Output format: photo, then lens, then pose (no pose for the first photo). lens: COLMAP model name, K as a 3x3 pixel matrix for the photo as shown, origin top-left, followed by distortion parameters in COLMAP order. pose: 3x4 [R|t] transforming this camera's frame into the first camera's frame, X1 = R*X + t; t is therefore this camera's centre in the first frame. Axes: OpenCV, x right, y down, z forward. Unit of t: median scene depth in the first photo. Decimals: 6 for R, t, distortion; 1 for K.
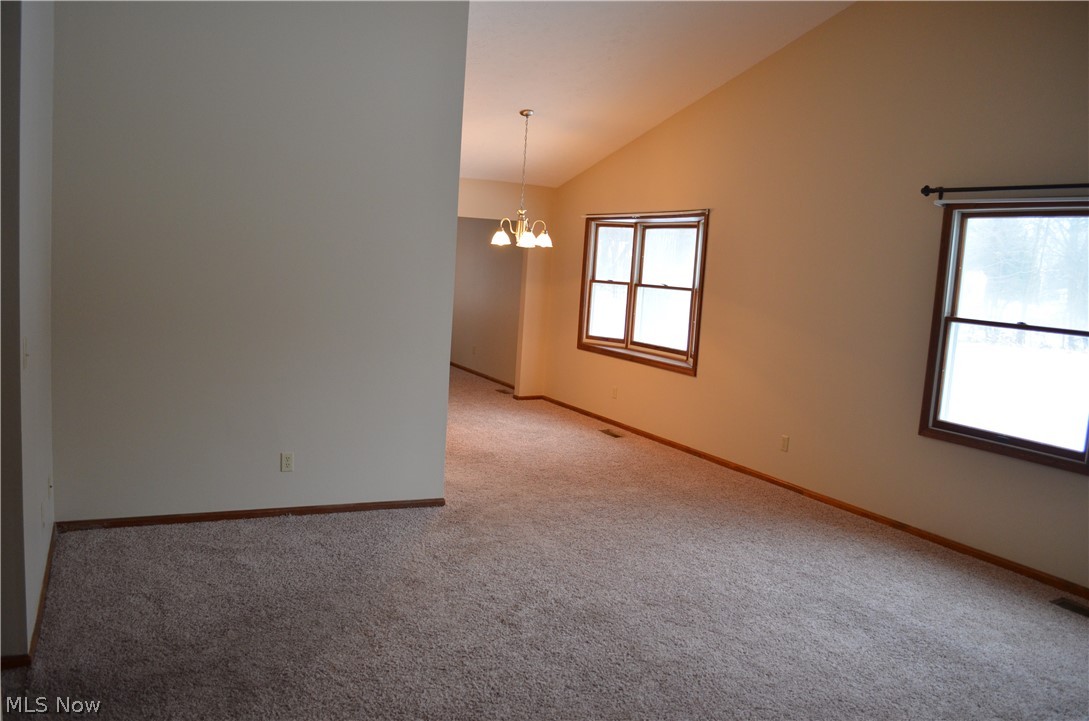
lens RADIAL K [[849.4, 0, 544.5], [0, 849.4, 360.5], [0, 0, 1]] dist [-0.075869, 0.002148]
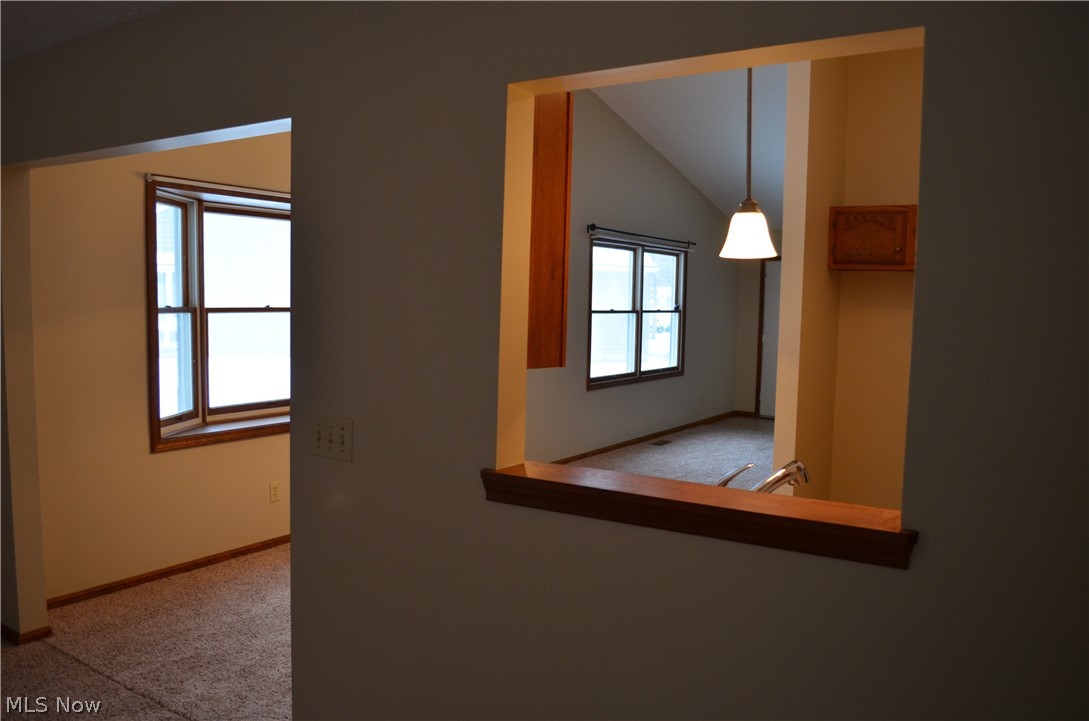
lens RADIAL K [[849.4, 0, 544.5], [0, 849.4, 360.5], [0, 0, 1]] dist [-0.075869, 0.002148]
pose [[-0.480126, -0.151771, 0.863970, -0.693448], [0.037277, 0.980499, 0.192957, -0.220665], [-0.876407, 0.124850, -0.465105, 1.499567]]
